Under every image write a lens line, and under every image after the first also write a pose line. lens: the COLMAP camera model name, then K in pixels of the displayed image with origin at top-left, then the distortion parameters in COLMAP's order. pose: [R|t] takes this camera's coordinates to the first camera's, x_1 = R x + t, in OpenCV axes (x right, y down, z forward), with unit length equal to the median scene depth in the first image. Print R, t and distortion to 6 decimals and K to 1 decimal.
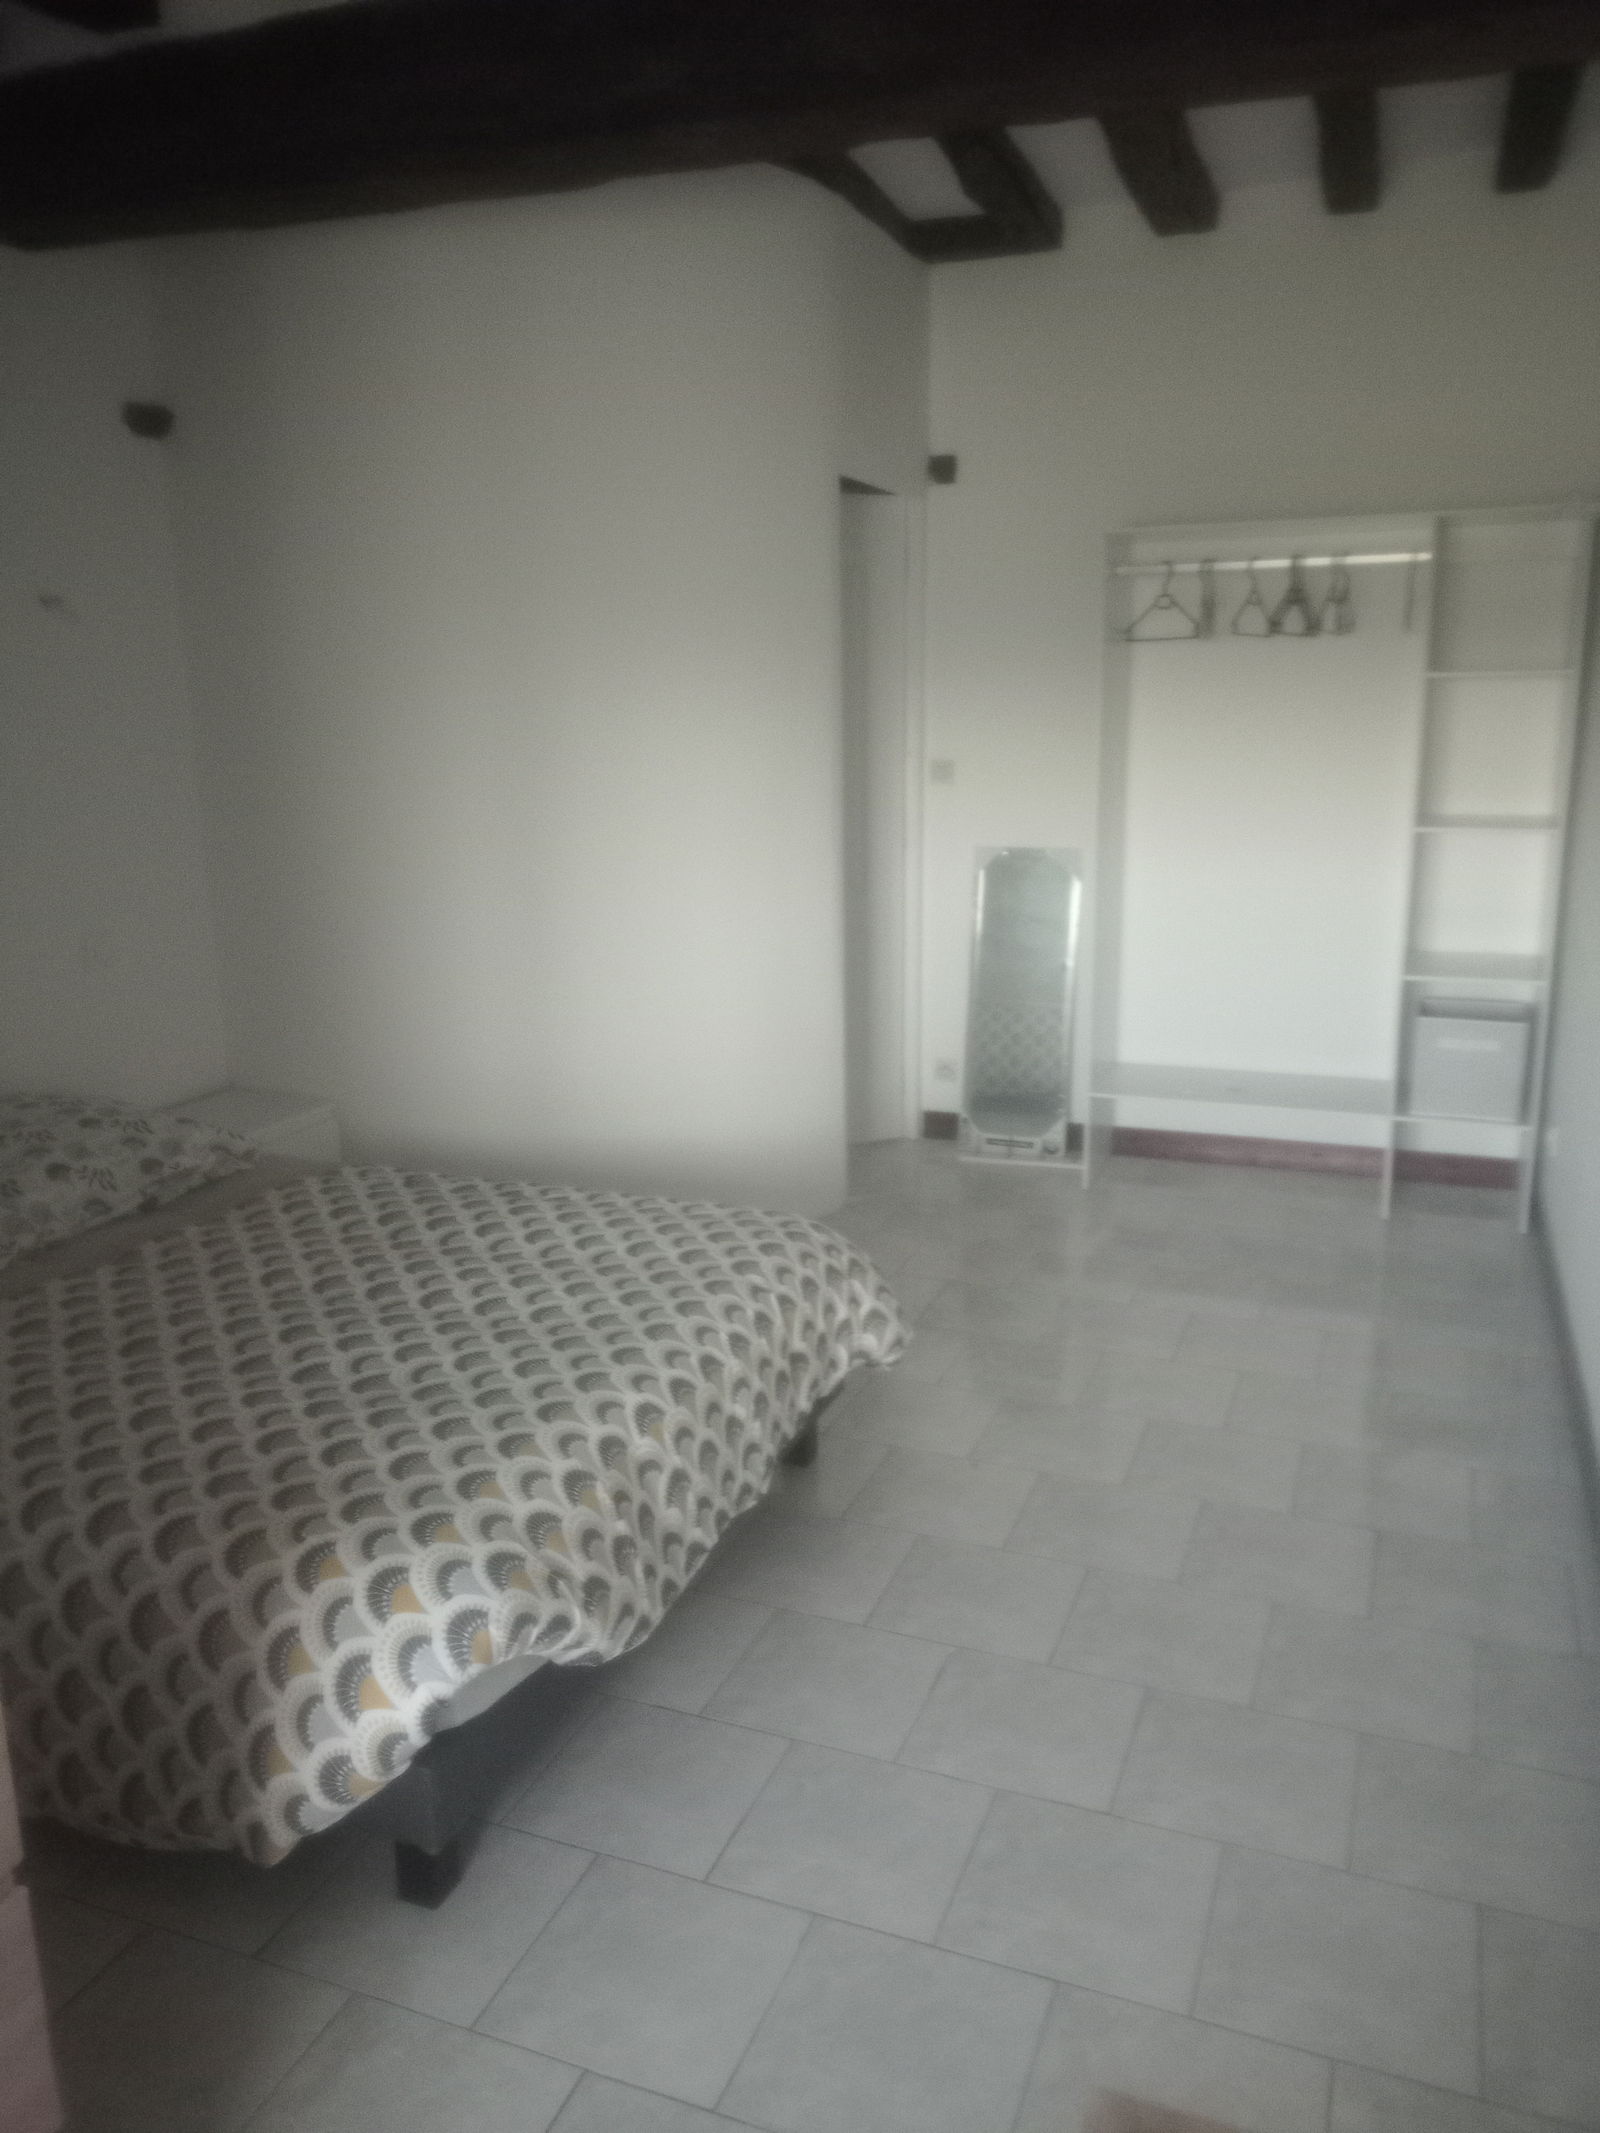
lens RADIAL K [[1643.8, 0, 800.0], [0, 1643.8, 1066.5], [0, 0, 1]] dist [0.081118, -0.148225]
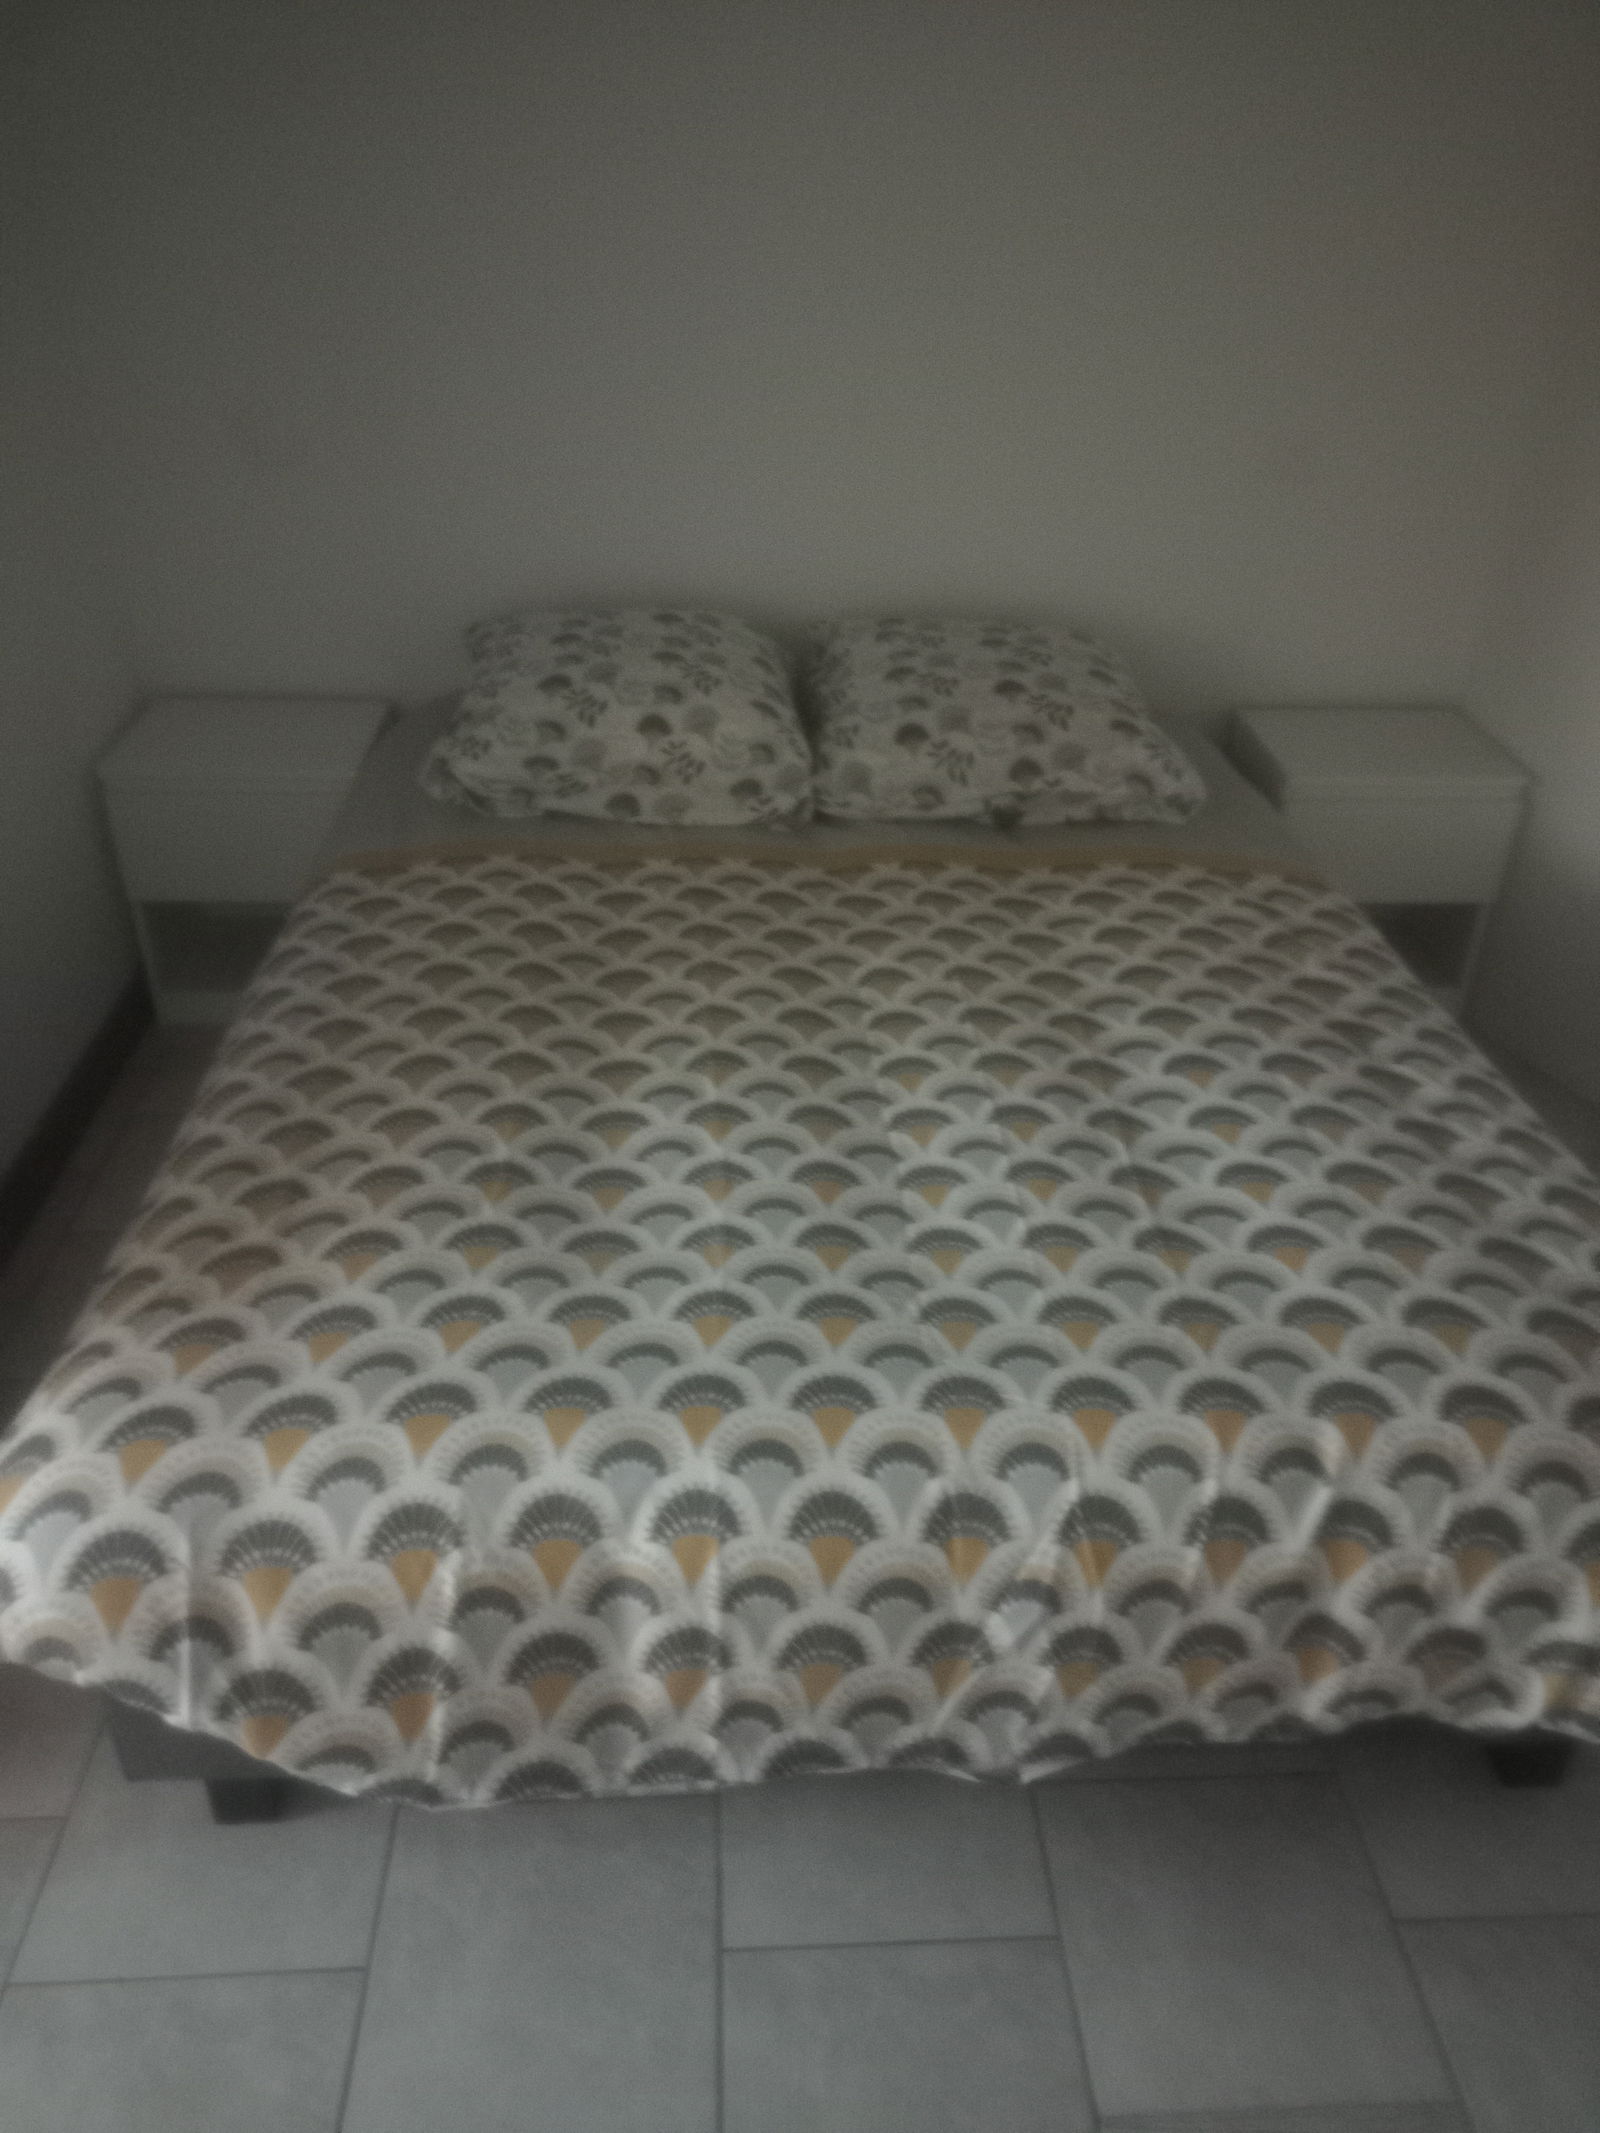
lens RADIAL K [[1643.8, 0, 800.0], [0, 1643.8, 1066.5], [0, 0, 1]] dist [0.081118, -0.148225]
pose [[0.414725, 0.479646, -0.773268, 0.225505], [-0.232627, 0.877442, 0.419499, -0.125731], [0.879709, 0.005906, 0.475476, 0.663197]]
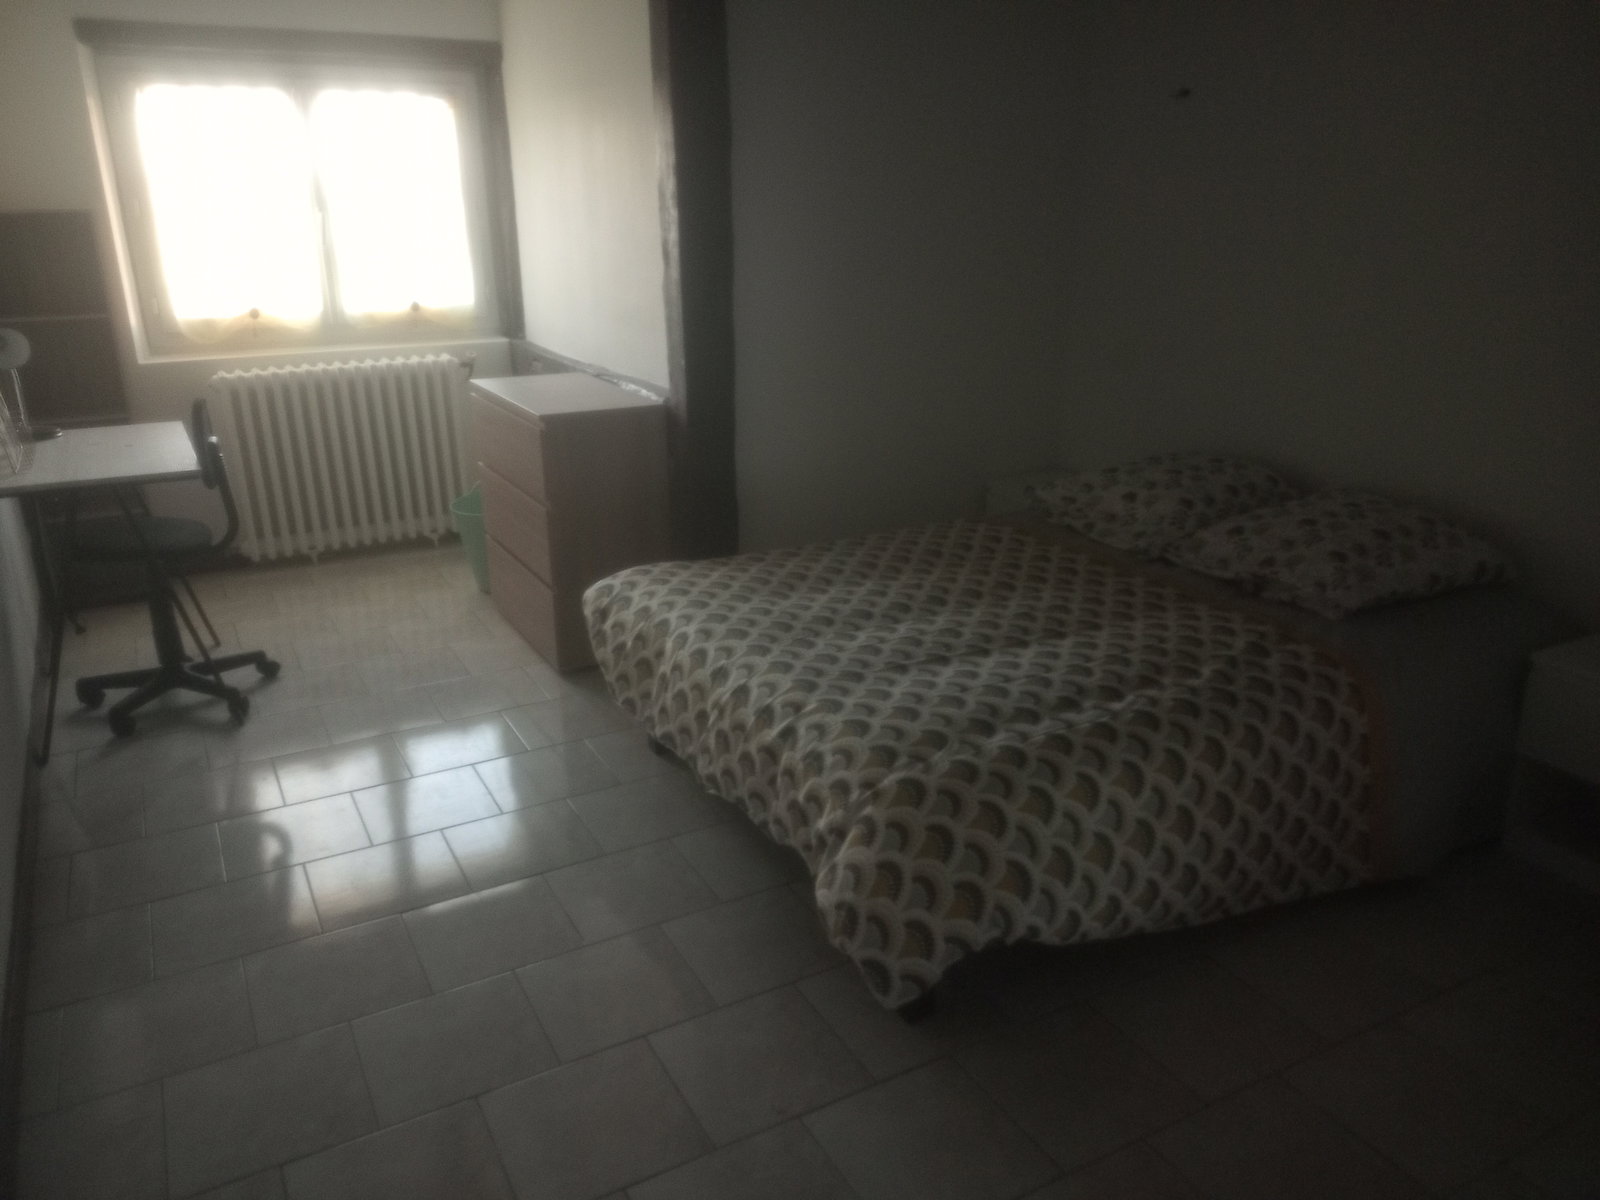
lens RADIAL K [[1247.1, 0, 800.0], [0, 1247.1, 600.0], [0, 0, 1]] dist [0.194612, -0.089862]
pose [[-0.662697, 0.251385, -0.705435, 0.582120], [-0.149019, 0.878874, 0.453181, -0.335449], [0.733912, 0.405445, -0.544966, 1.478070]]
